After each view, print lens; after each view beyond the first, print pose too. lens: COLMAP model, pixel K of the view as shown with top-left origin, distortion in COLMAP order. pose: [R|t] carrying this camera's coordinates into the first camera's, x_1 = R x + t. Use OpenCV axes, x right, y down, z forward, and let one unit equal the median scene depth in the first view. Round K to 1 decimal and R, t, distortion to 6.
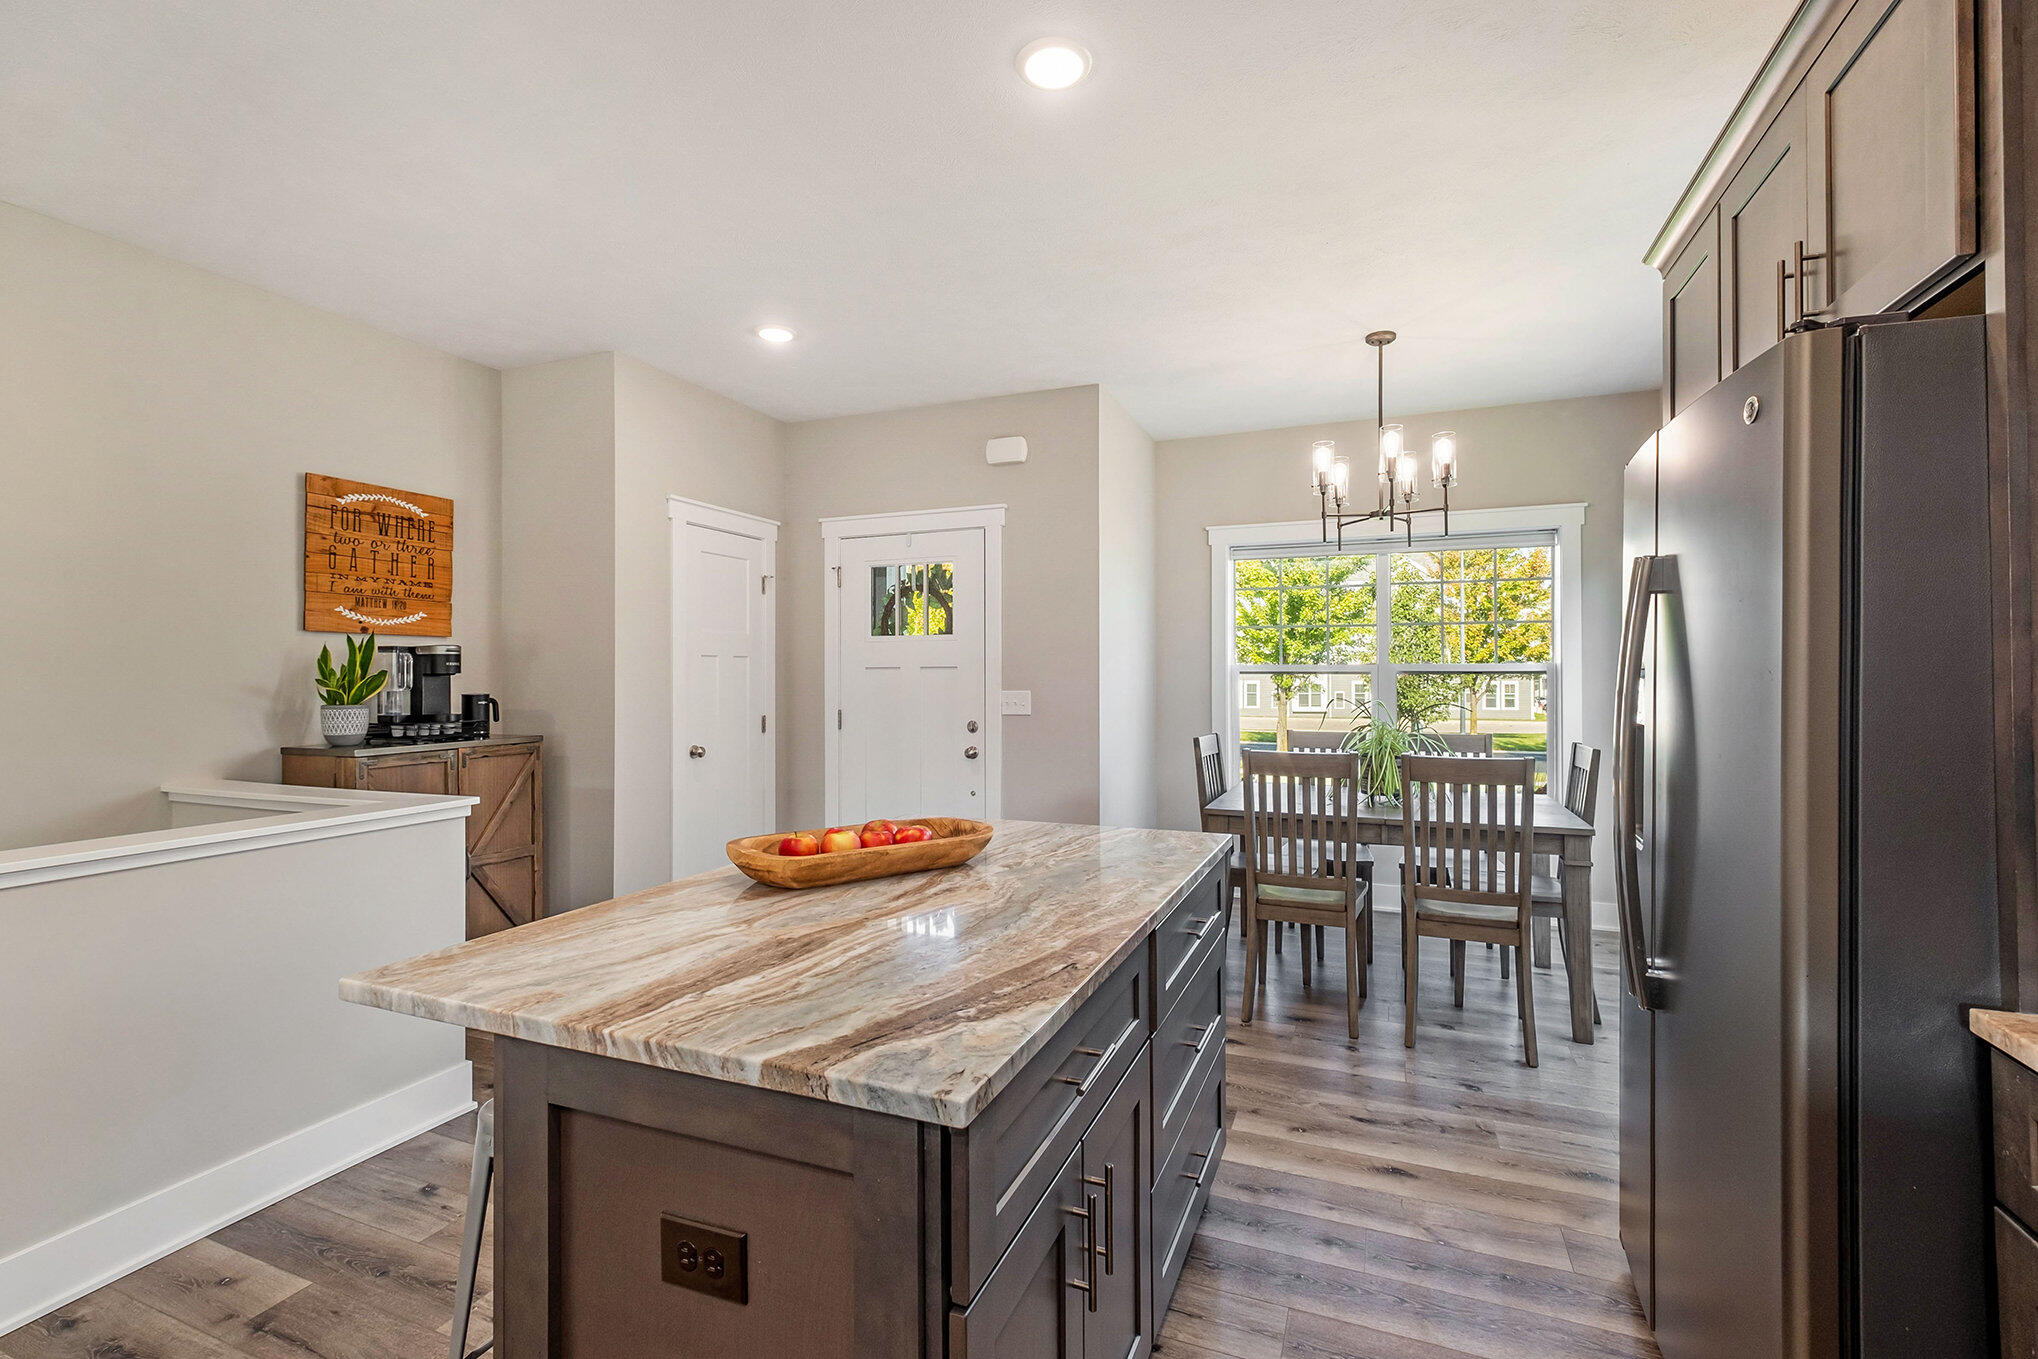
lens RADIAL K [[894.9, 0, 1059.8], [0, 894.9, 669.0], [0, 0, 1]] dist [-0.003690, -0.001390]
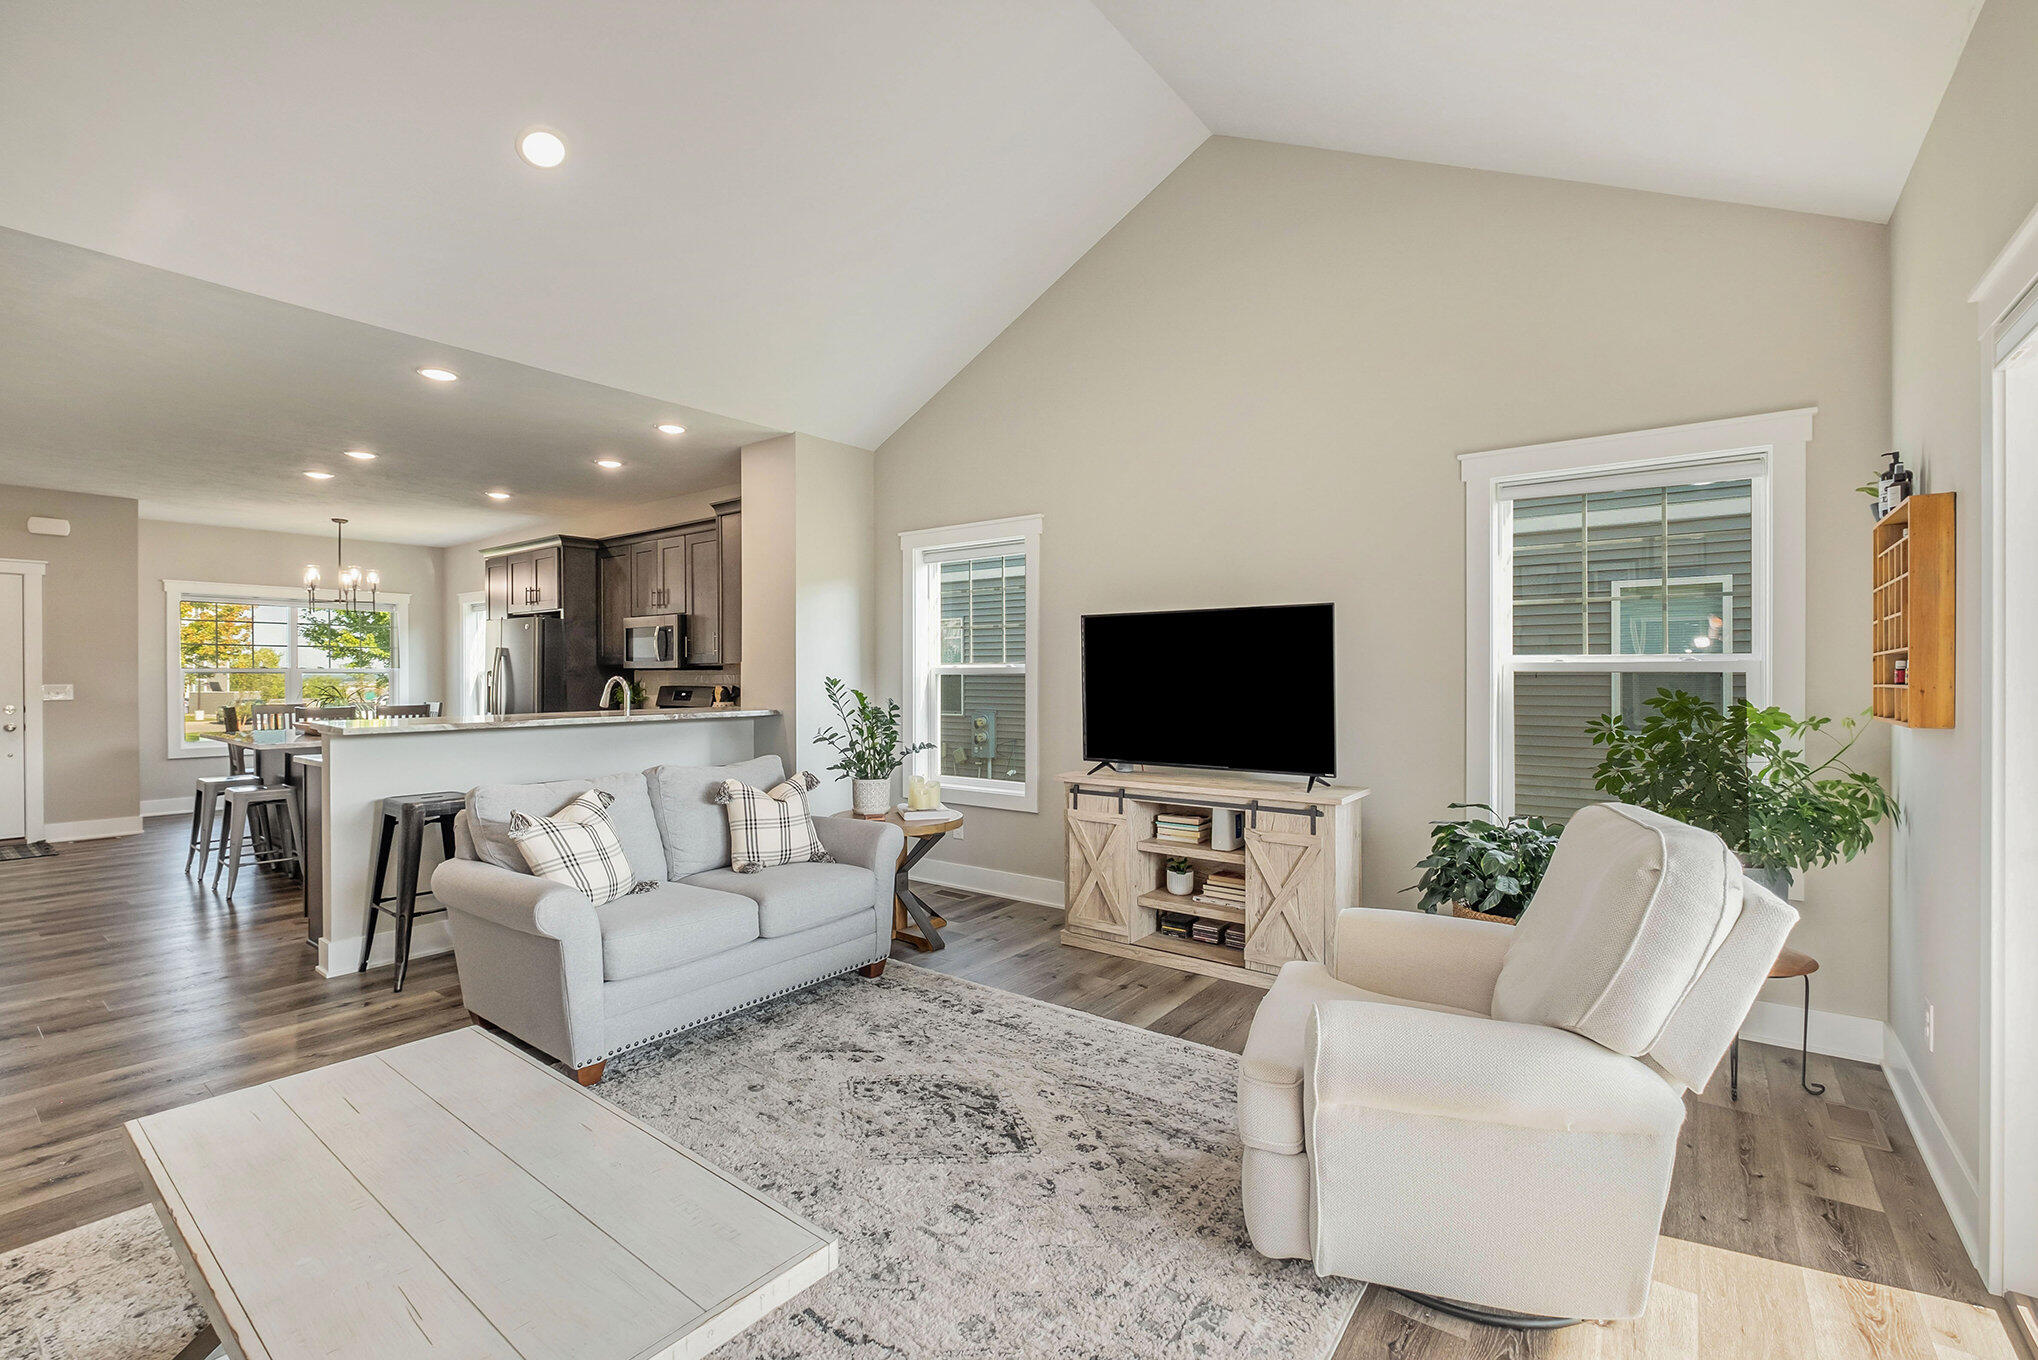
lens RADIAL K [[894.9, 0, 1041.2], [0, 894.9, 679.8], [0, 0, 1]] dist [-0.003690, -0.001390]
pose [[0.280336, -0.008172, 0.959867, -1.155550], [-0.004250, 0.999943, 0.009755, -0.008101], [-0.959893, -0.006814, 0.280285, -1.130332]]
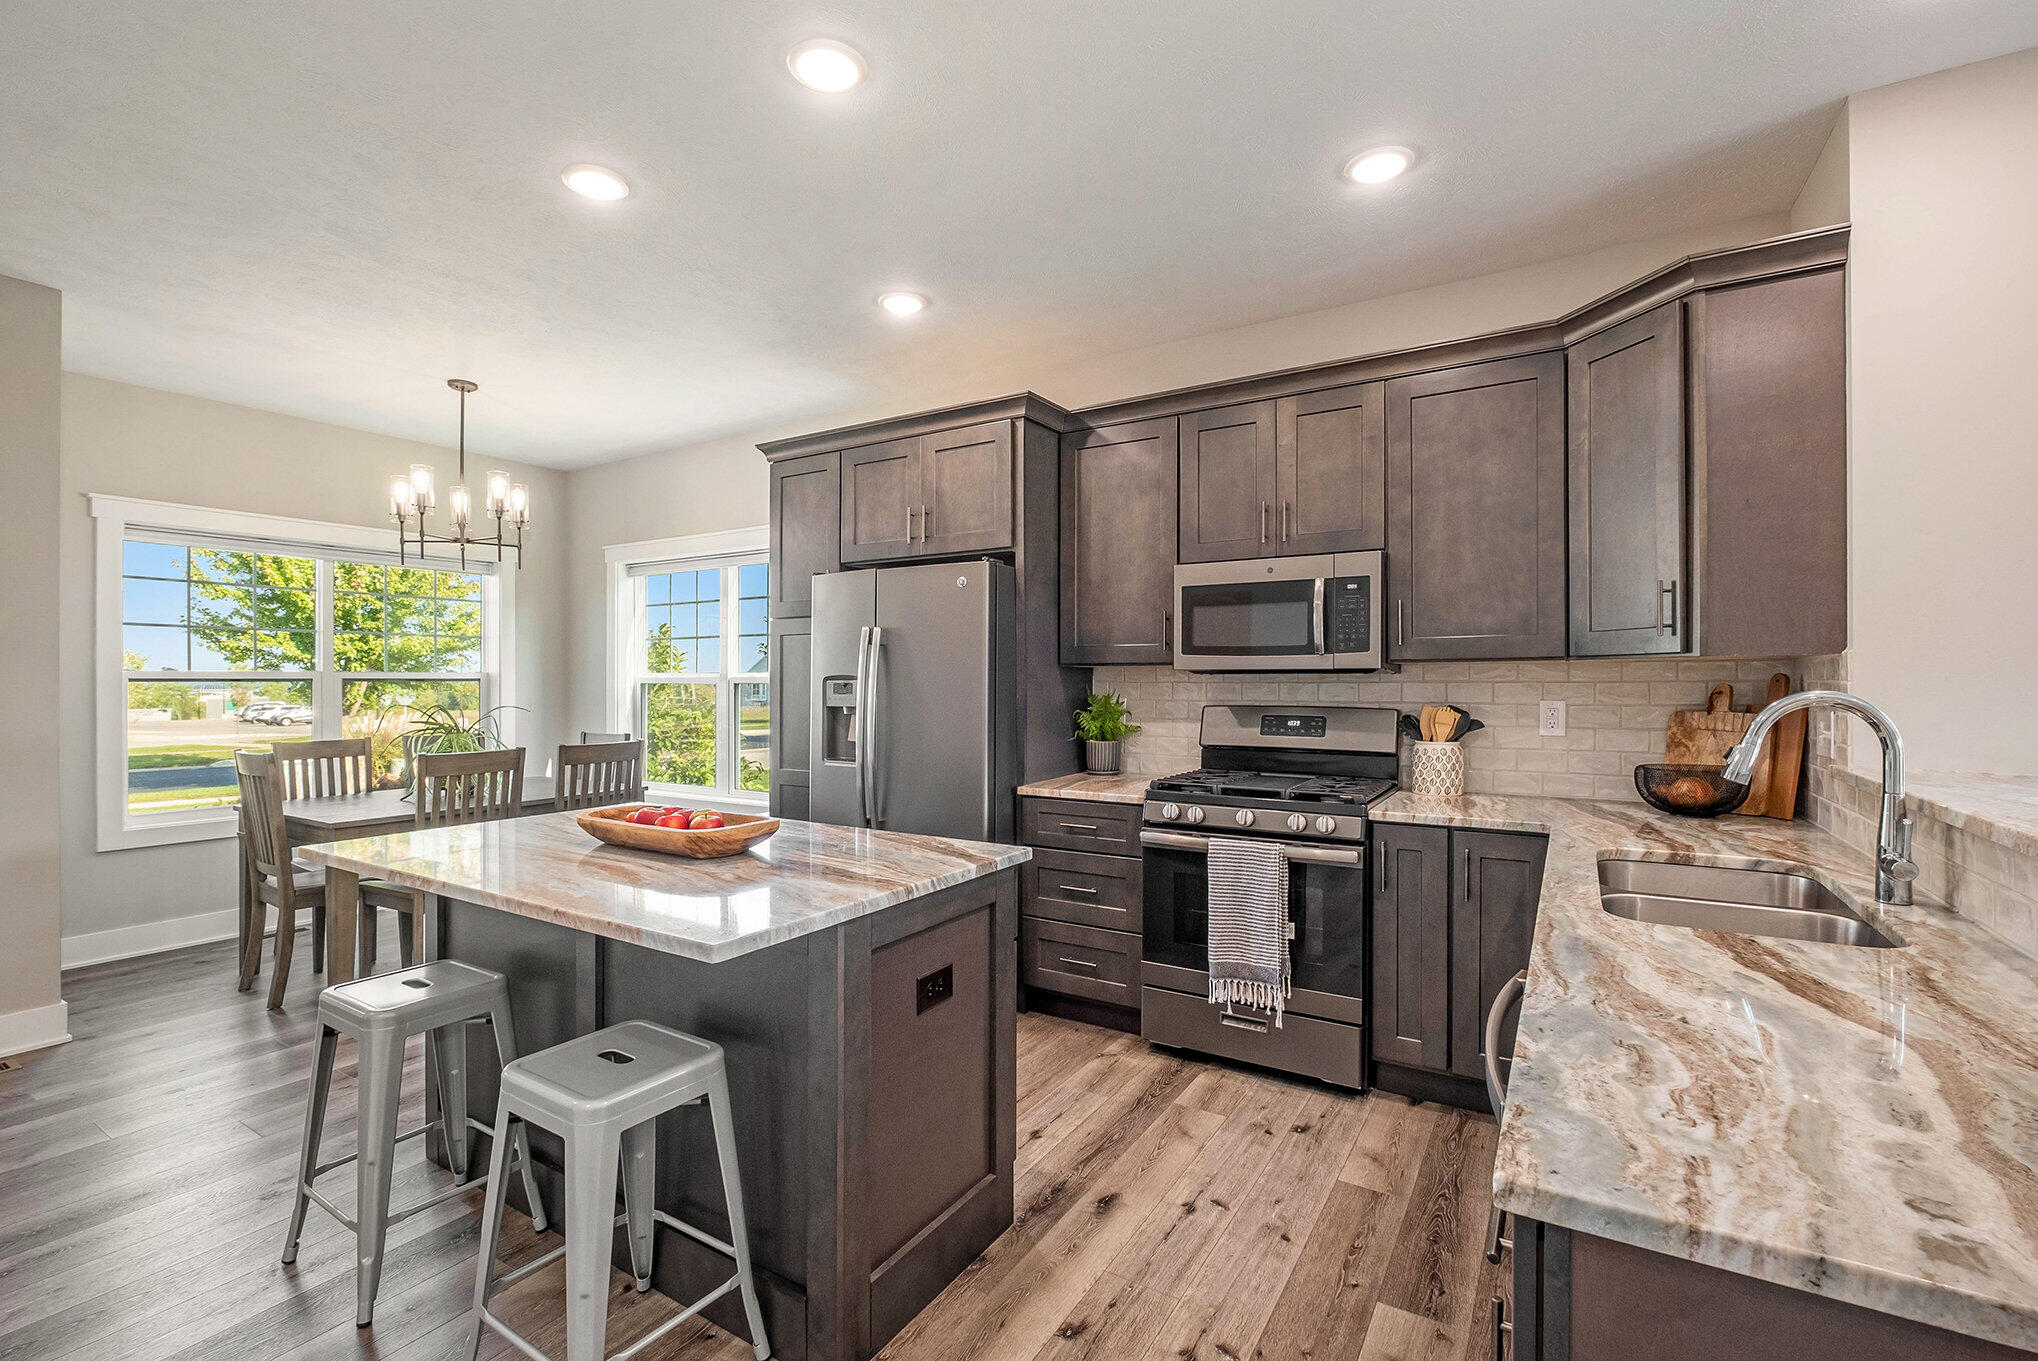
lens RADIAL K [[894.9, 0, 1022.0], [0, 894.9, 675.4], [0, 0, 1]] dist [-0.003690, -0.001390]
pose [[0.190519, 0.003319, 0.981678, -0.564203], [-0.003499, 0.999990, -0.002702, -0.001849], [-0.981677, -0.002920, 0.190528, 0.113238]]
